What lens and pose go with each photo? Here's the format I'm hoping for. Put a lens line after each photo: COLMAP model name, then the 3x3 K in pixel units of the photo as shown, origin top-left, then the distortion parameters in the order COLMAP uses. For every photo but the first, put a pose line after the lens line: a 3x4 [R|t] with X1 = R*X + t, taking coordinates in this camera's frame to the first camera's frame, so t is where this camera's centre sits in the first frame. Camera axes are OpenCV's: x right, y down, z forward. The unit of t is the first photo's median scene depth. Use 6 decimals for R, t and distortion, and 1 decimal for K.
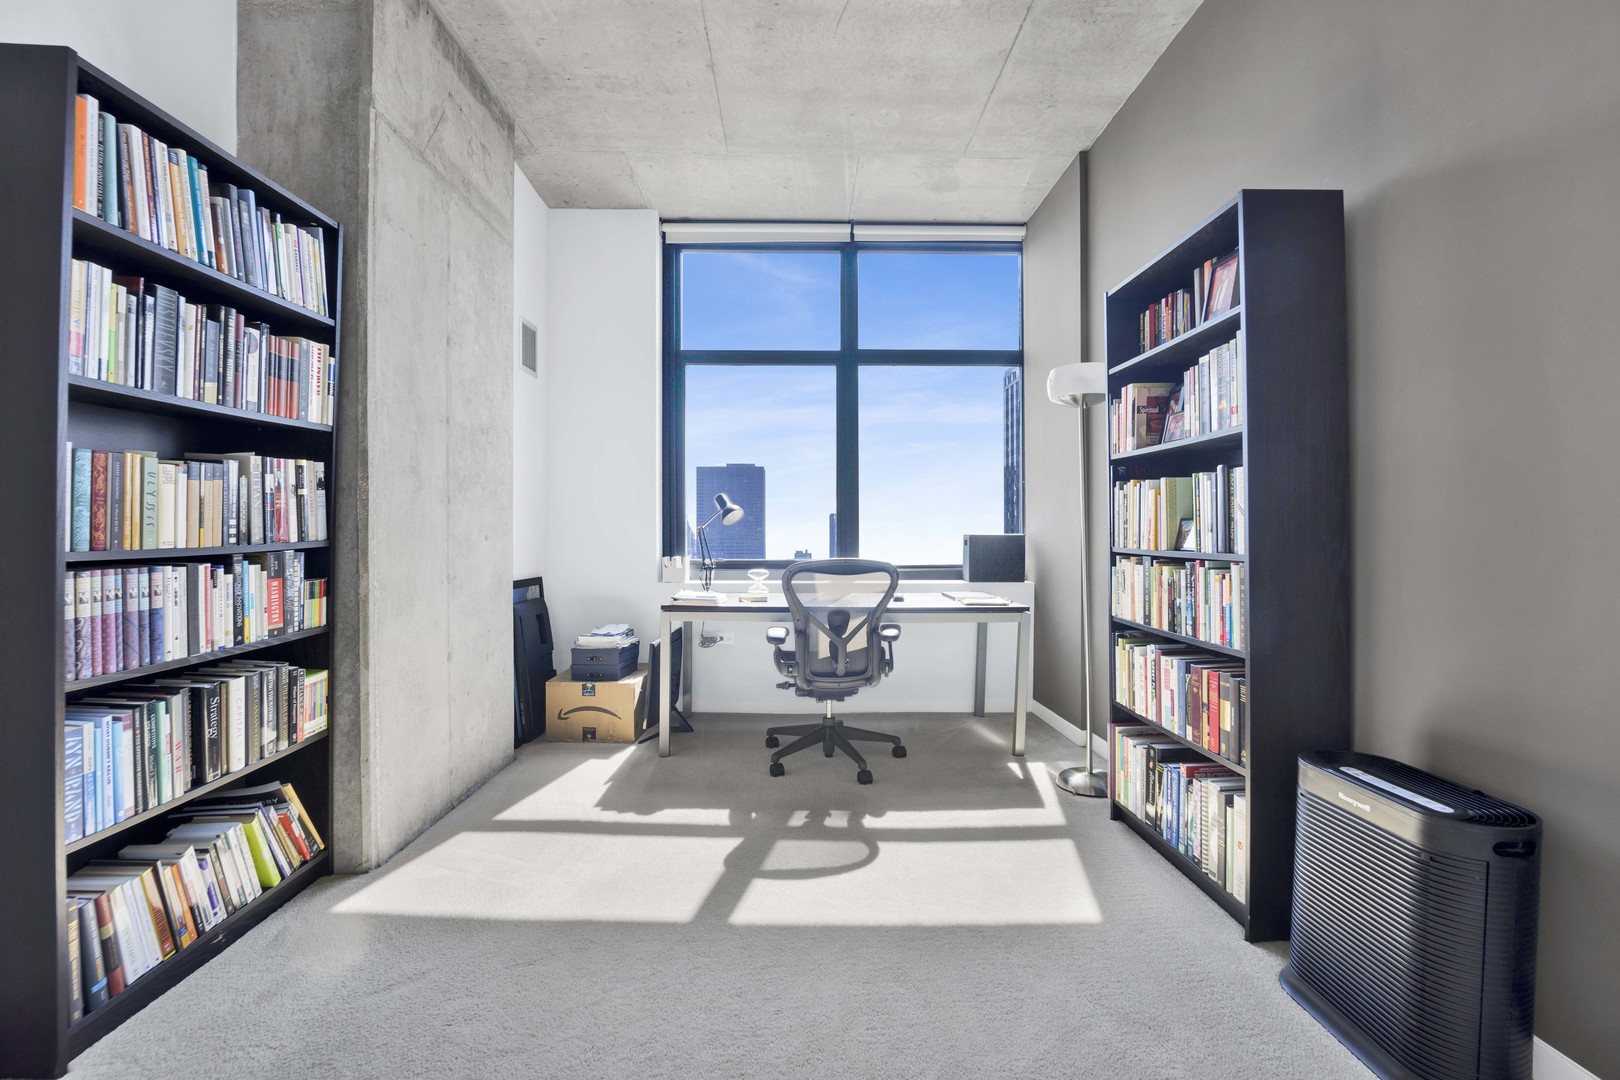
lens RADIAL K [[680.4, 0, 809.2], [0, 680.4, 543.9], [0, 0, 1]] dist [-0.013934, 0.000250]
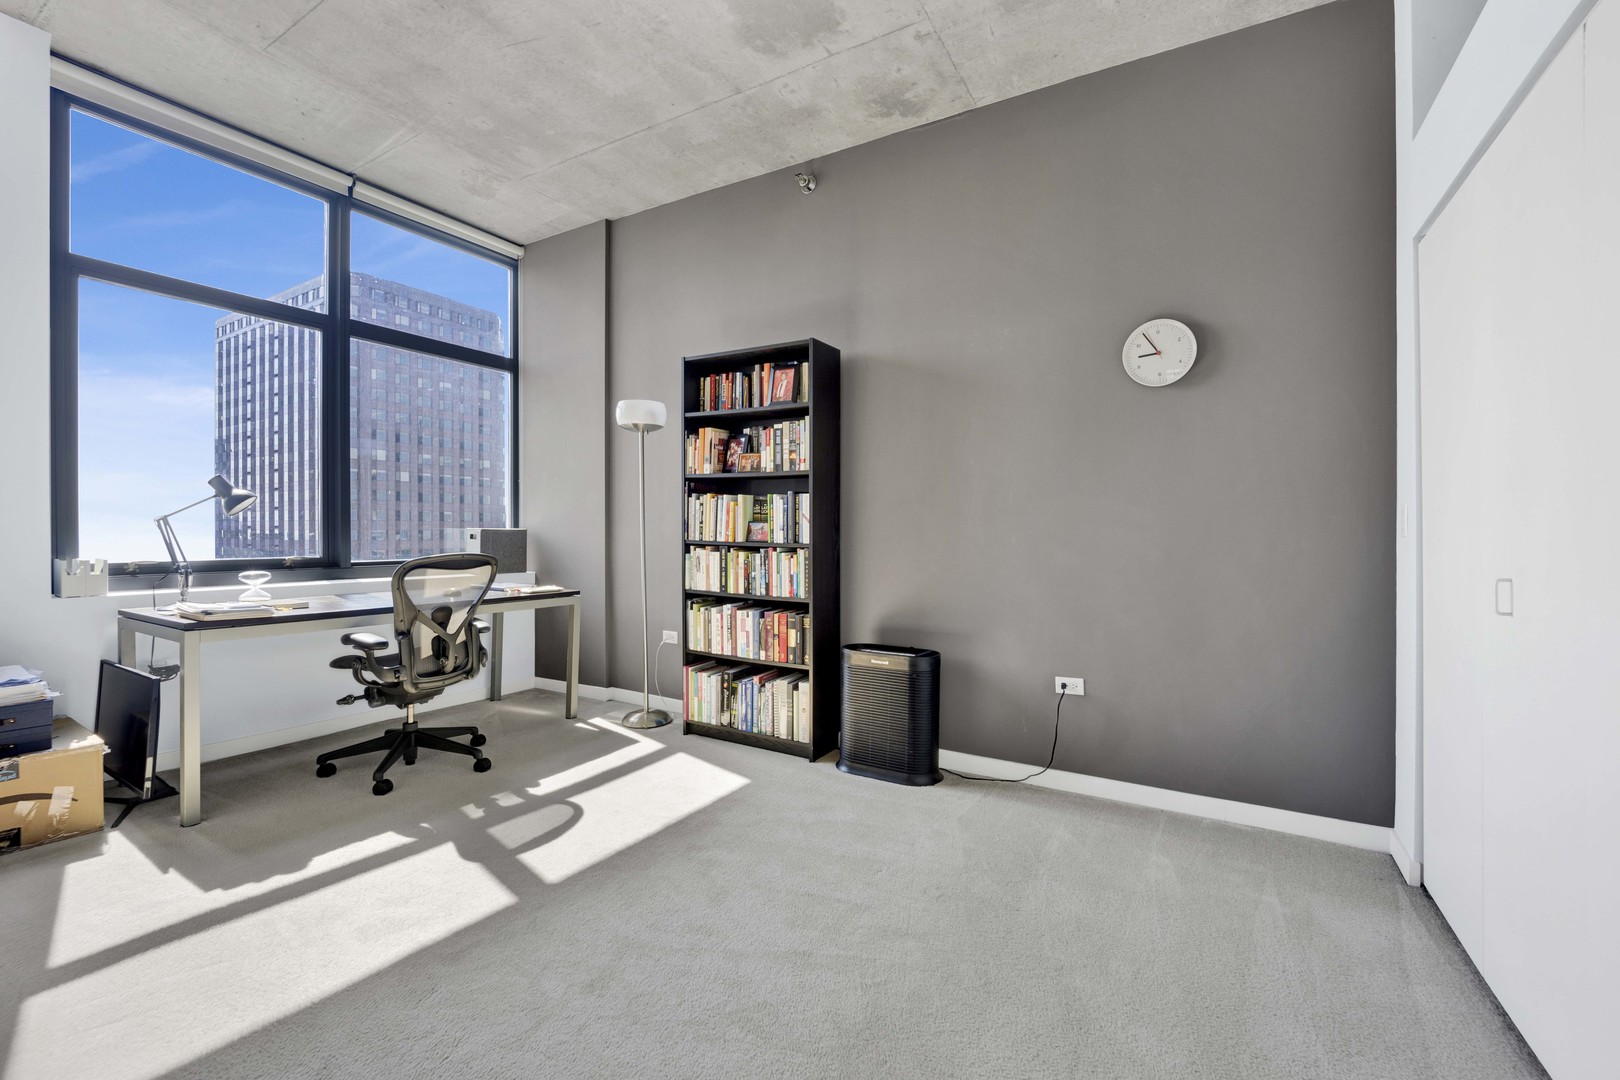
lens RADIAL K [[673.5, 0, 810.0], [0, 673.5, 540.0], [0, 0, 1]] dist [-0.016332, 0.000322]
pose [[0.524288, -0.007229, 0.851510, -0.654739], [0.002535, 0.999973, 0.006929, -0.004339], [-0.851537, -0.001474, 0.524292, 0.059173]]
